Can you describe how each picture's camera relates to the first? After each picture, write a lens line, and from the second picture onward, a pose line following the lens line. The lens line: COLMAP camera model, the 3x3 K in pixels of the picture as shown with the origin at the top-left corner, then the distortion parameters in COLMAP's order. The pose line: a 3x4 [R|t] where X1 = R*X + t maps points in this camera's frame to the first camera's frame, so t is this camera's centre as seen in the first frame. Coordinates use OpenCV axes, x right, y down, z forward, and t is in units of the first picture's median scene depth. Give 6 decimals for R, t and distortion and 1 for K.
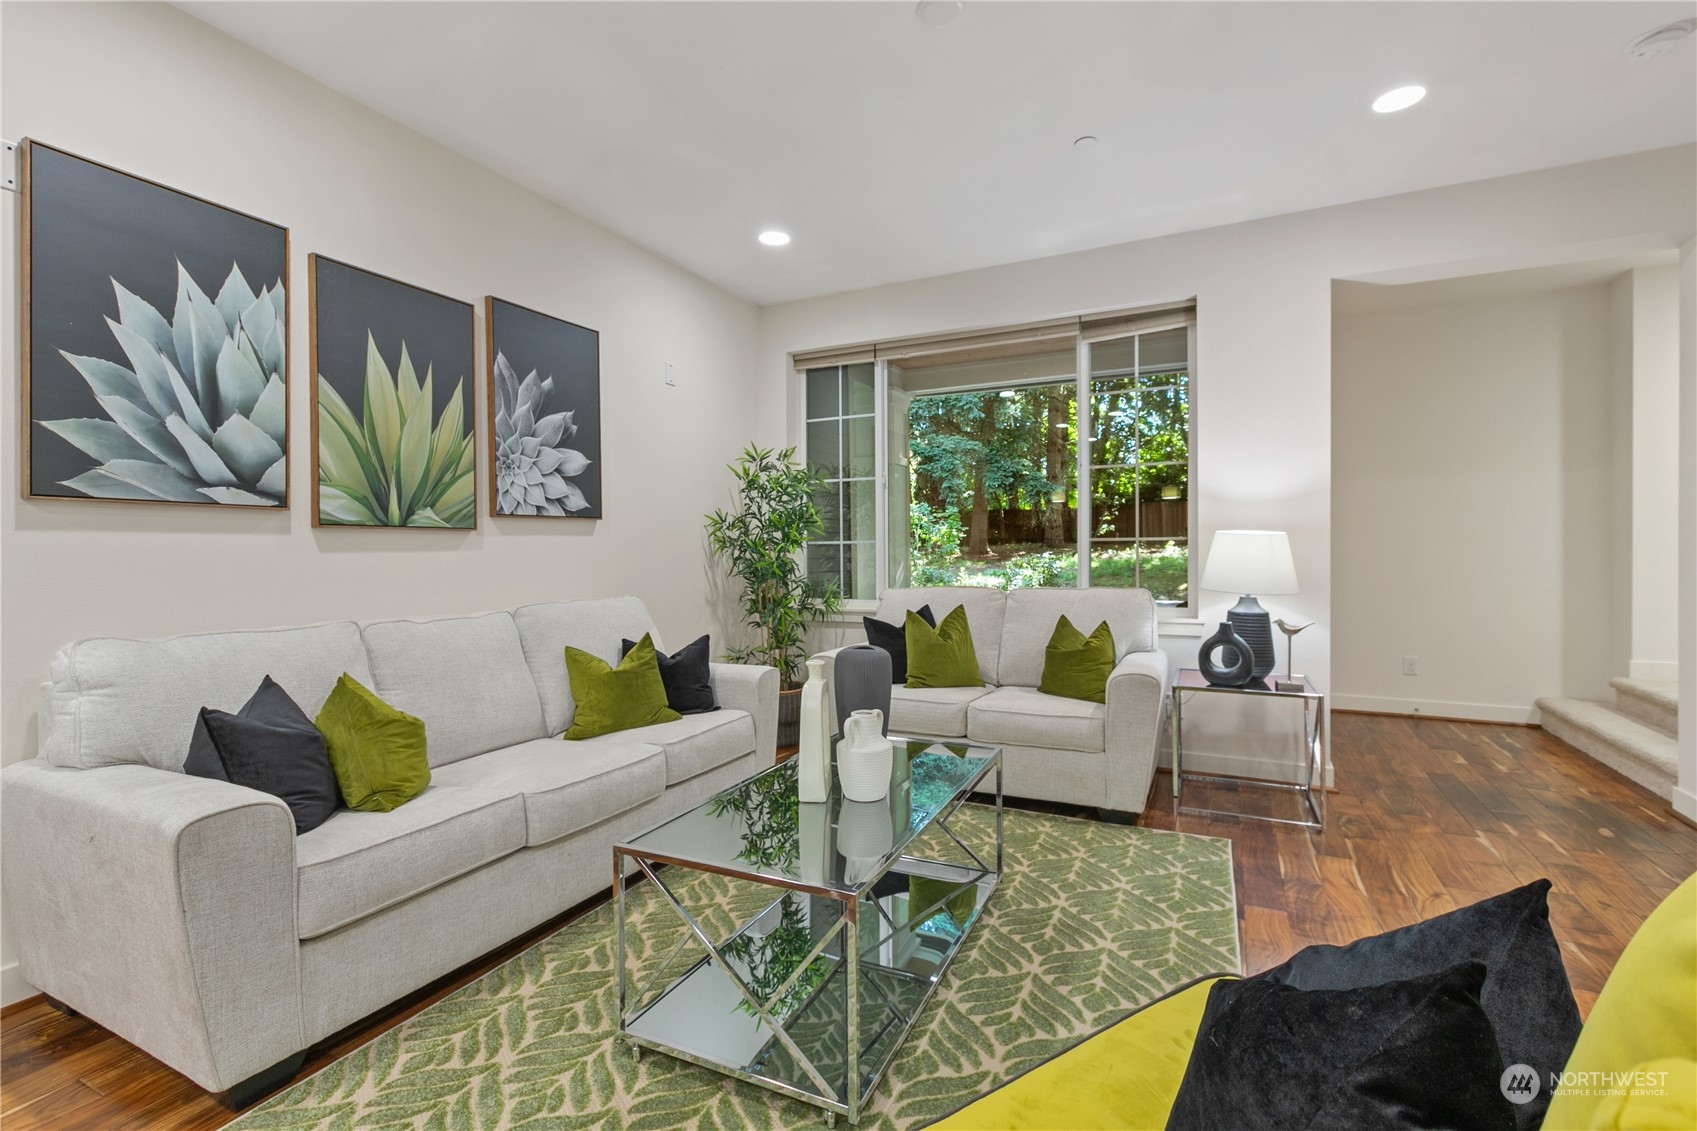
lens RADIAL K [[767.8, 0, 843.8], [0, 767.8, 554.7], [0, 0, 1]] dist [0.001115, -0.000351]
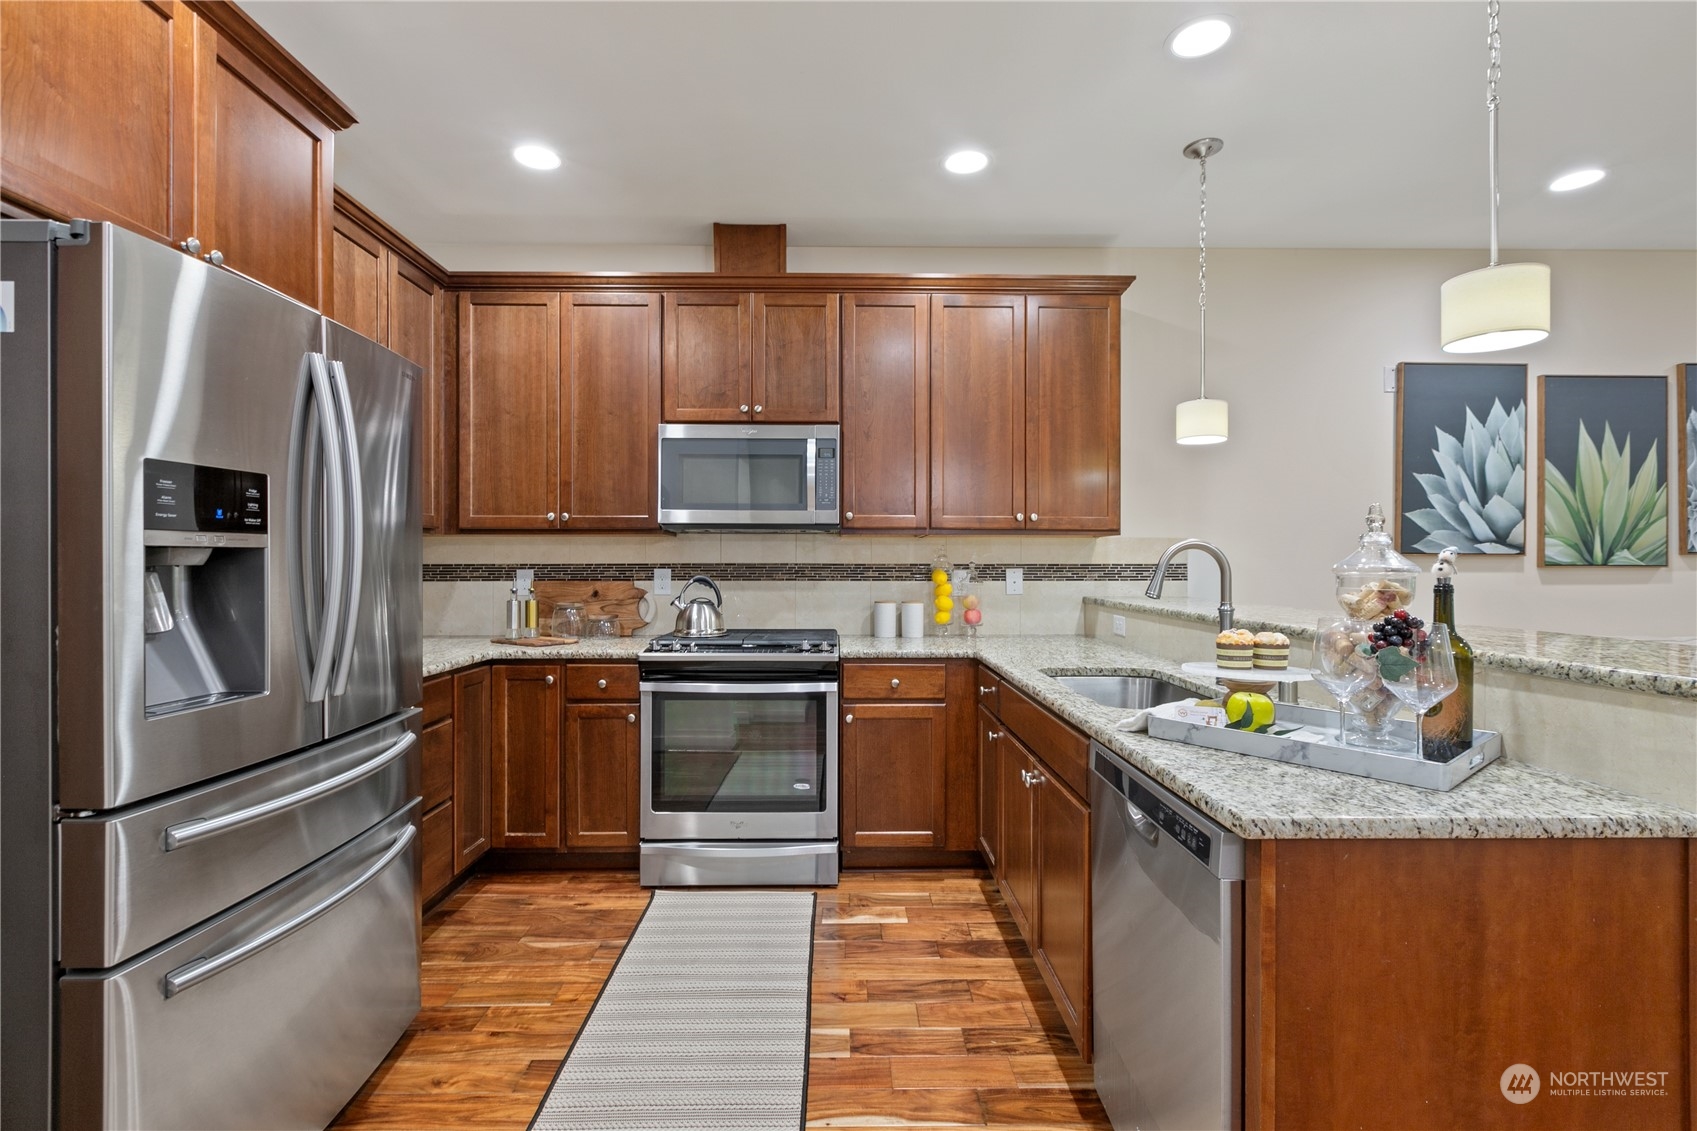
lens RADIAL K [[767.8, 0, 852.6], [0, 767.8, 565.8], [0, 0, 1]] dist [0.001115, -0.000351]
pose [[0.463592, 0.011156, -0.885979, -0.012324], [-0.008573, 0.999930, 0.008105, -0.029288], [0.886007, 0.003839, 0.463655, -0.602065]]
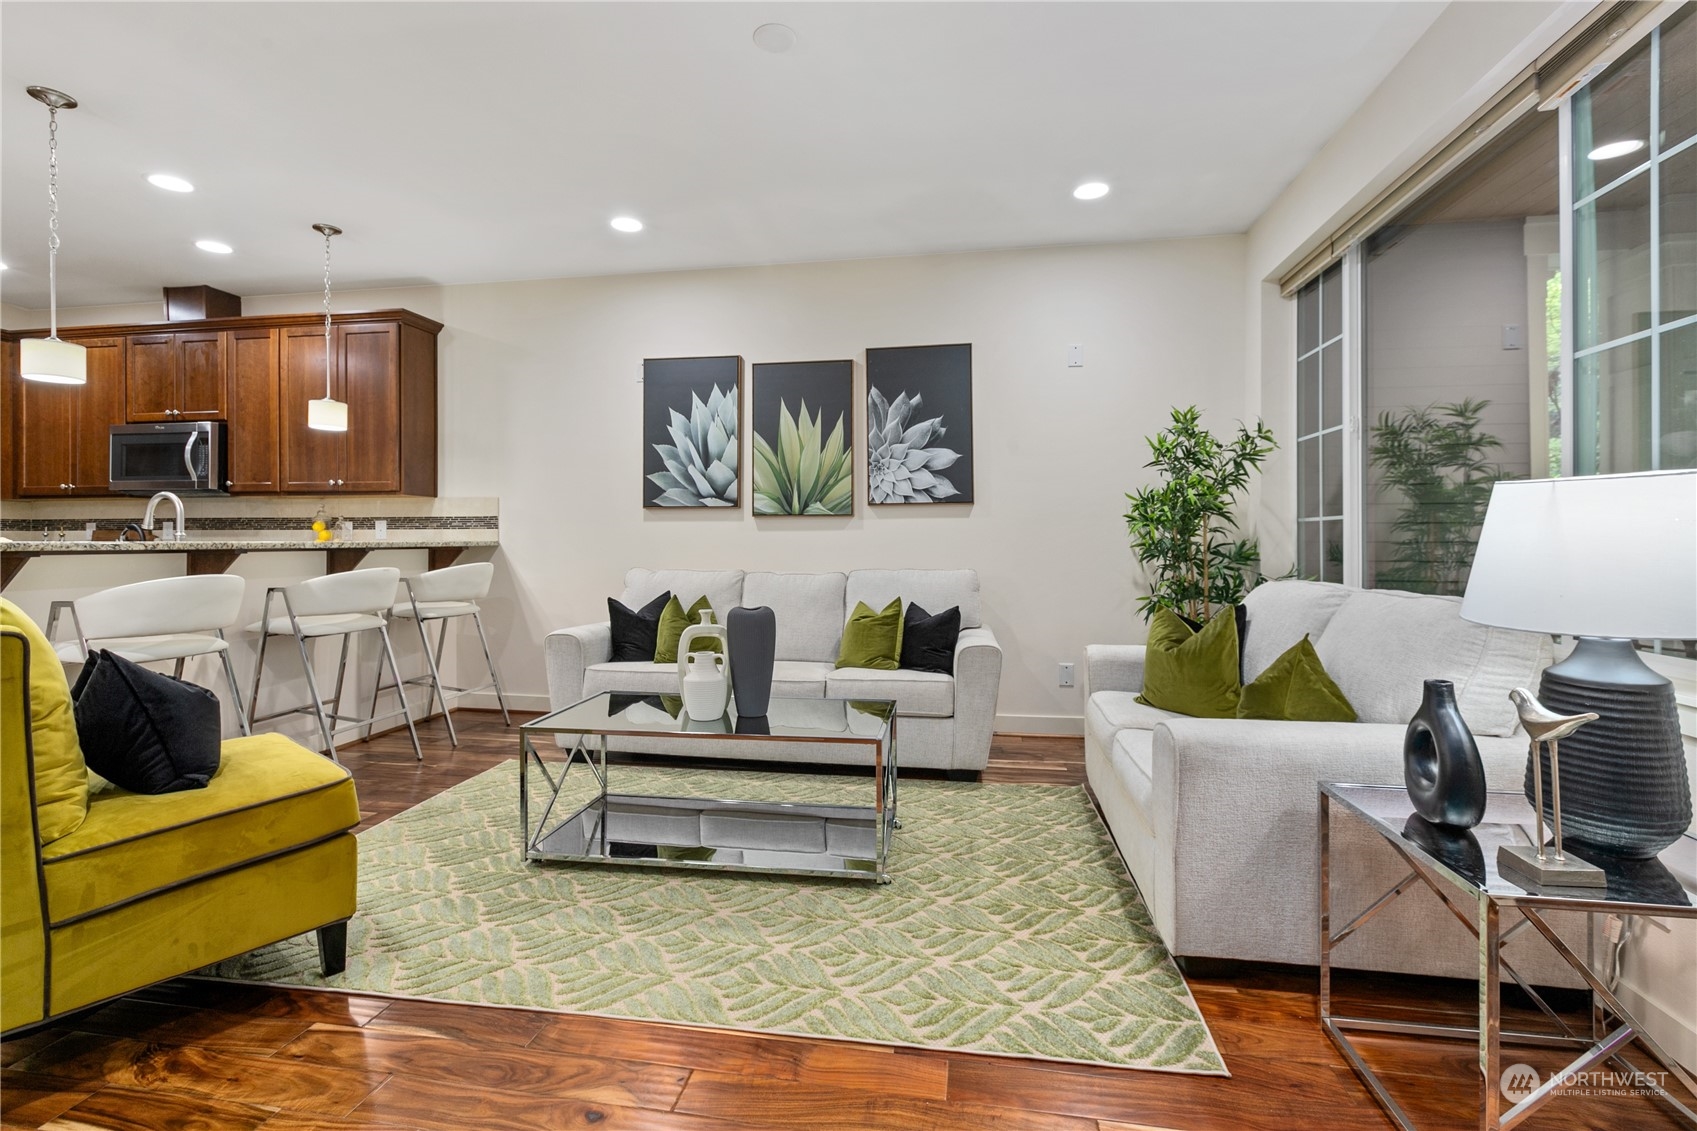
lens RADIAL K [[767.8, 0, 851.9], [0, 767.8, 542.7], [0, 0, 1]] dist [0.001115, -0.000351]
pose [[0.294247, 0.012612, -0.955646, 0.820473], [-0.006204, 0.999917, 0.011286, 0.001759], [0.955709, 0.002608, 0.294301, 0.525649]]
